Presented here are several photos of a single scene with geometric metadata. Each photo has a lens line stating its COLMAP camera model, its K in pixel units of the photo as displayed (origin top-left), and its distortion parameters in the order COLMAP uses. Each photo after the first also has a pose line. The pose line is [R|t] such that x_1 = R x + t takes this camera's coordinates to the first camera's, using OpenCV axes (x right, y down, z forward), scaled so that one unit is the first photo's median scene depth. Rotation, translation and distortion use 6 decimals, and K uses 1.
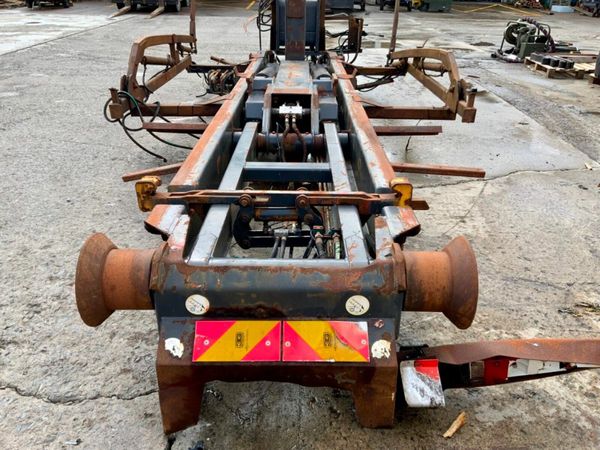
lens RADIAL K [[500.2, 0, 300.3], [0, 500.2, 224.6], [0, 0, 1]] dist [0.036960, -0.024052]
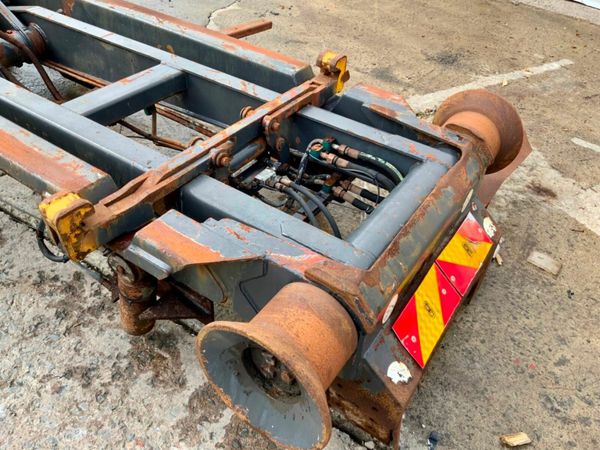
lens RADIAL K [[500.2, 0, 299.2], [0, 500.2, 221.7], [0, 0, 1]] dist [0.036960, -0.024052]
pose [[0.560310, -0.515132, 0.648607, -0.665811], [0.299607, 0.856100, 0.421104, -0.283003], [-0.772197, -0.041622, 0.634019, 0.635650]]
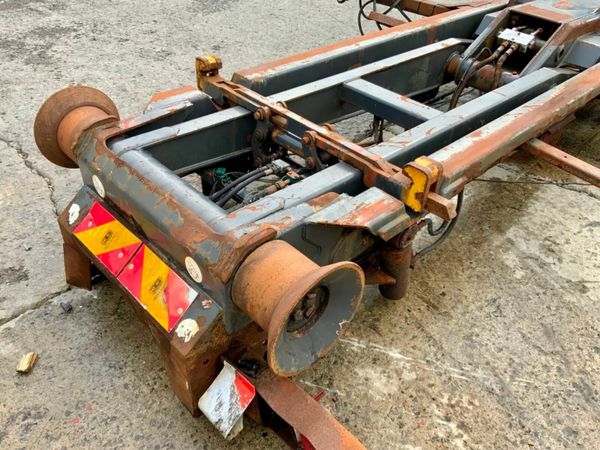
lens RADIAL K [[500.2, 0, 297.4], [0, 500.2, 226.9], [0, 0, 1]] dist [0.036960, -0.024052]
pose [[0.694976, 0.463796, -0.549456, 0.634197], [-0.349774, 0.885718, 0.305225, -0.204809], [0.628225, -0.019938, 0.777776, 0.462581]]
